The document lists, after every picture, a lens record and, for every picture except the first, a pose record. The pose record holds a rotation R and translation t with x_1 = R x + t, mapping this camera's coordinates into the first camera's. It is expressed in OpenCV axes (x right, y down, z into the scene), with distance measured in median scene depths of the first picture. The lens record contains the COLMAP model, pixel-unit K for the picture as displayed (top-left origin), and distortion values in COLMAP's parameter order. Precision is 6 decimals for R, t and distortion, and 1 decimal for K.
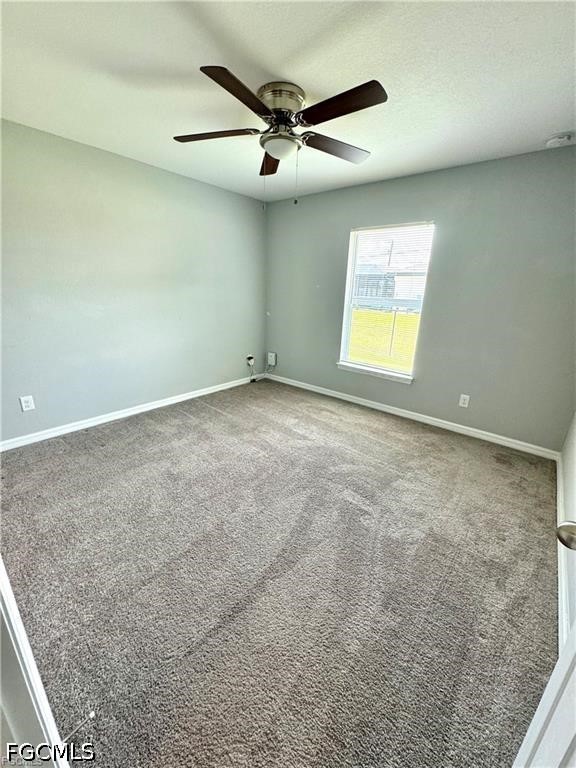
lens RADIAL K [[310.5, 0, 288.0], [0, 310.5, 384.0], [0, 0, 1]] dist [-0.000206, 0.000003]
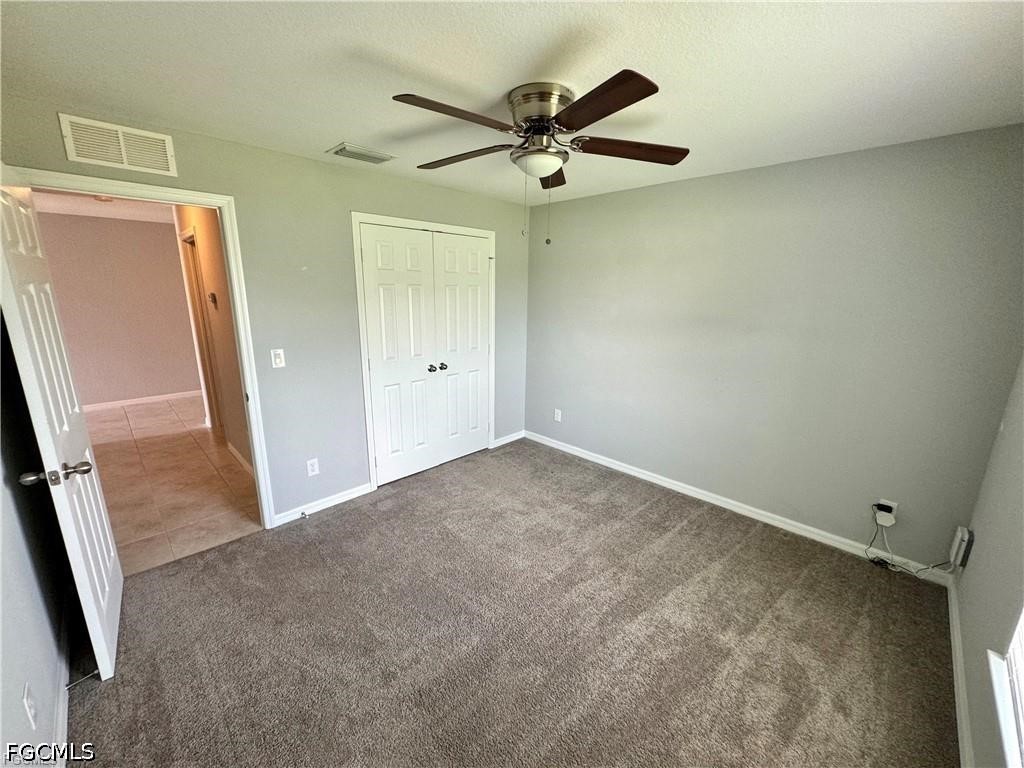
lens RADIAL K [[414.0, 0, 512.0], [0, 414.0, 384.0], [0, 0, 1]] dist [-0.000206, 0.000003]
pose [[-0.082517, 0.192703, -0.977781, 0.601150], [-0.317717, 0.924846, 0.209083, -0.270973], [0.944588, 0.327910, -0.015090, 0.670761]]
